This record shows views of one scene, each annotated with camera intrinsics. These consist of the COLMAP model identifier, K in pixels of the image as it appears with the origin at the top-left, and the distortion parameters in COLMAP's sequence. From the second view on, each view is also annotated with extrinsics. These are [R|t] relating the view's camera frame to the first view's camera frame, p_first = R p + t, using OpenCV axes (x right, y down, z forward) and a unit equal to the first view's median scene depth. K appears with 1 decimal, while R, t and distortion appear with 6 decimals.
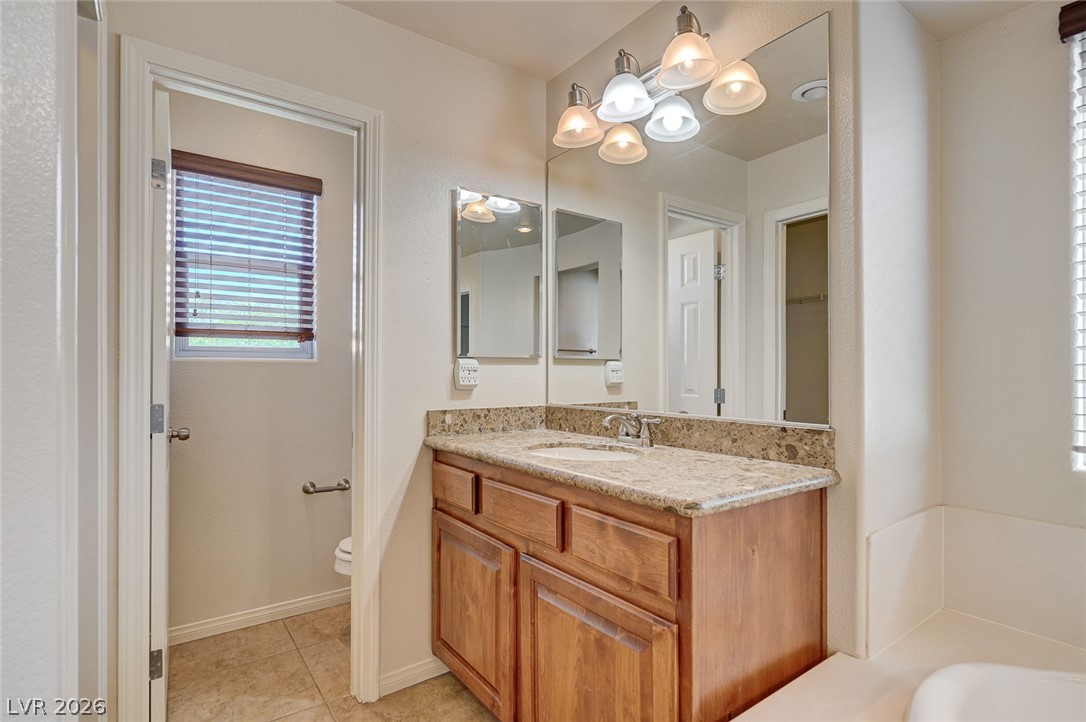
lens RADIAL K [[538.0, 0, 548.7], [0, 538.0, 369.5], [0, 0, 1]] dist [-0.001248, -0.000728]
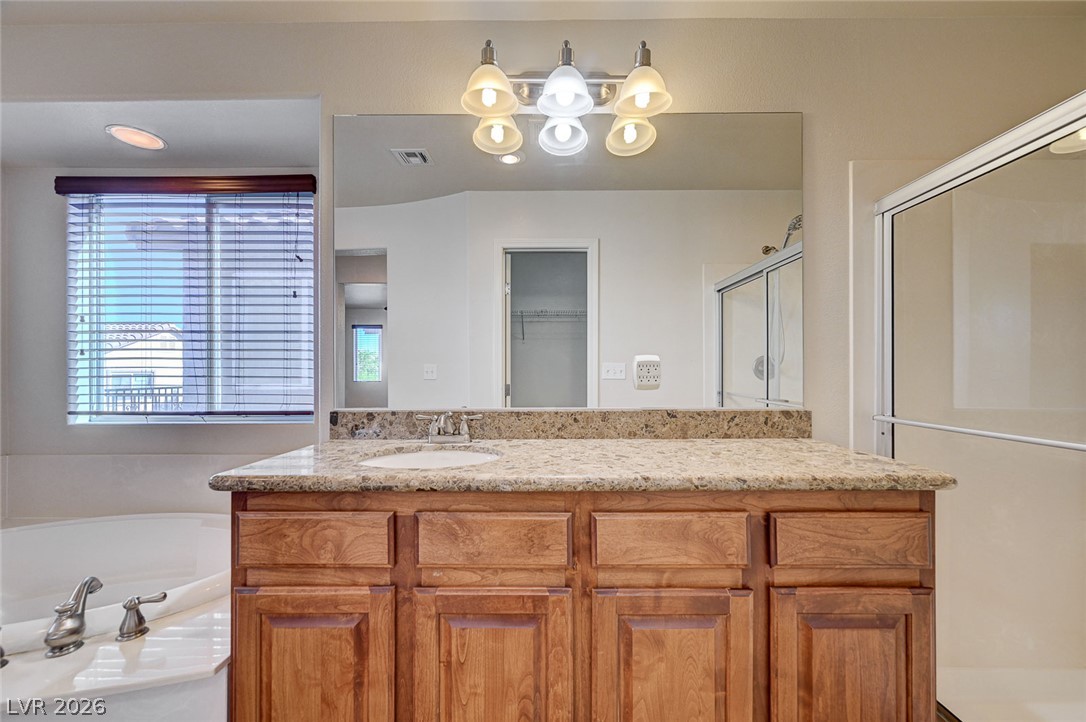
lens RADIAL K [[429.7, 0, 543.5], [0, 429.7, 370.8], [0, 0, 1]] dist [-0.001613, 0.001001]
pose [[0.600209, -0.001091, 0.799842, 0.645640], [0.000856, 0.999999, 0.000722, -0.000401], [-0.799843, 0.000252, 0.600210, -1.032517]]
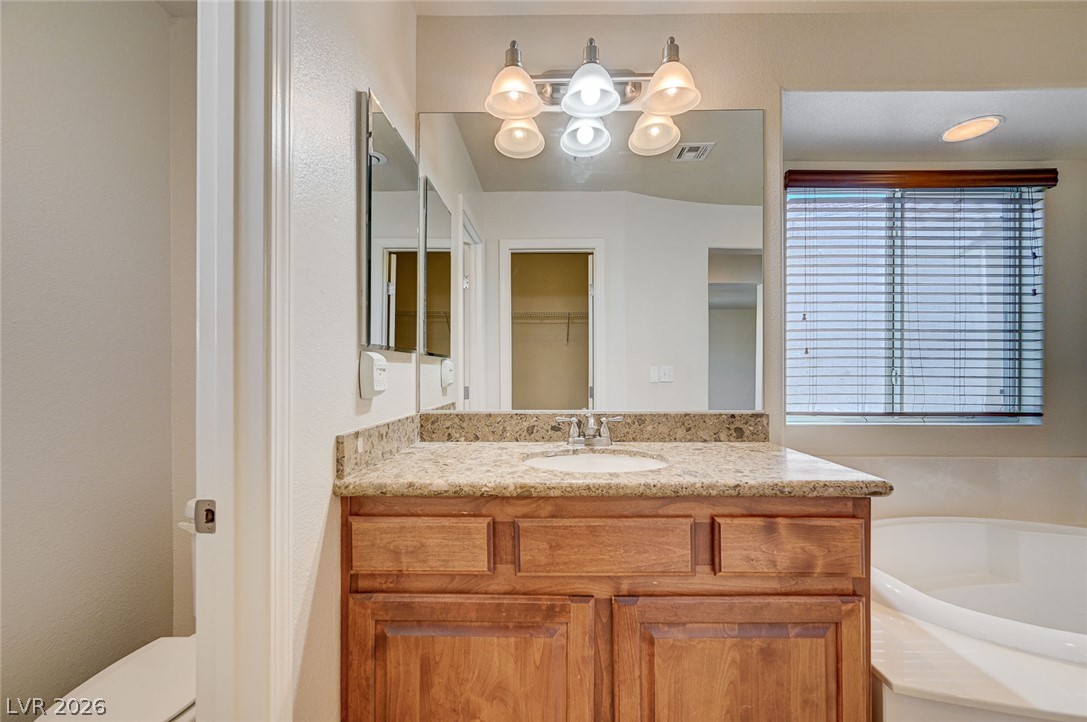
lens RADIAL K [[430.1, 0, 544.0], [0, 430.1, 370.8], [0, 0, 1]] dist [-0.001613, 0.001001]
pose [[0.604905, 0.001502, 0.796296, -0.579062], [-0.002997, 0.999995, 0.000391, 0.003065], [-0.796292, -0.002623, 0.604906, 0.644456]]
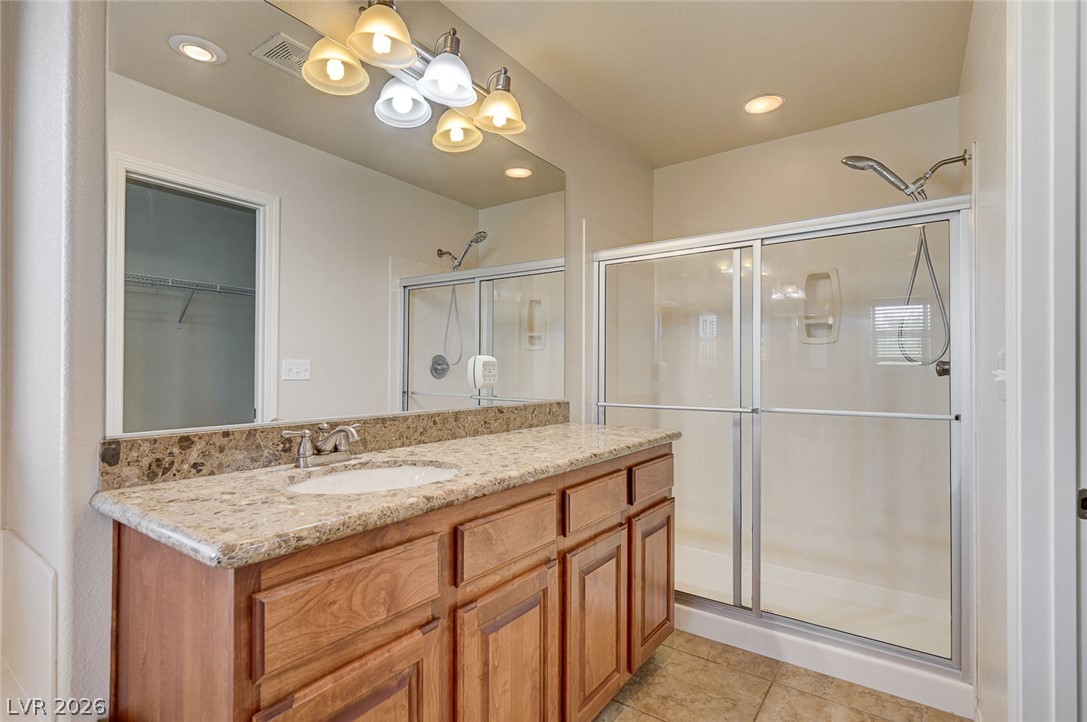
lens RADIAL K [[518.3, 0, 543.1], [0, 518.3, 369.0], [0, 0, 1]] dist [0.002453, 0.000269]
pose [[-0.307979, 0.000388, 0.951393, 0.356840], [-0.006073, 0.999979, -0.002373, -0.000987], [-0.951374, -0.006508, -0.307970, -0.420290]]
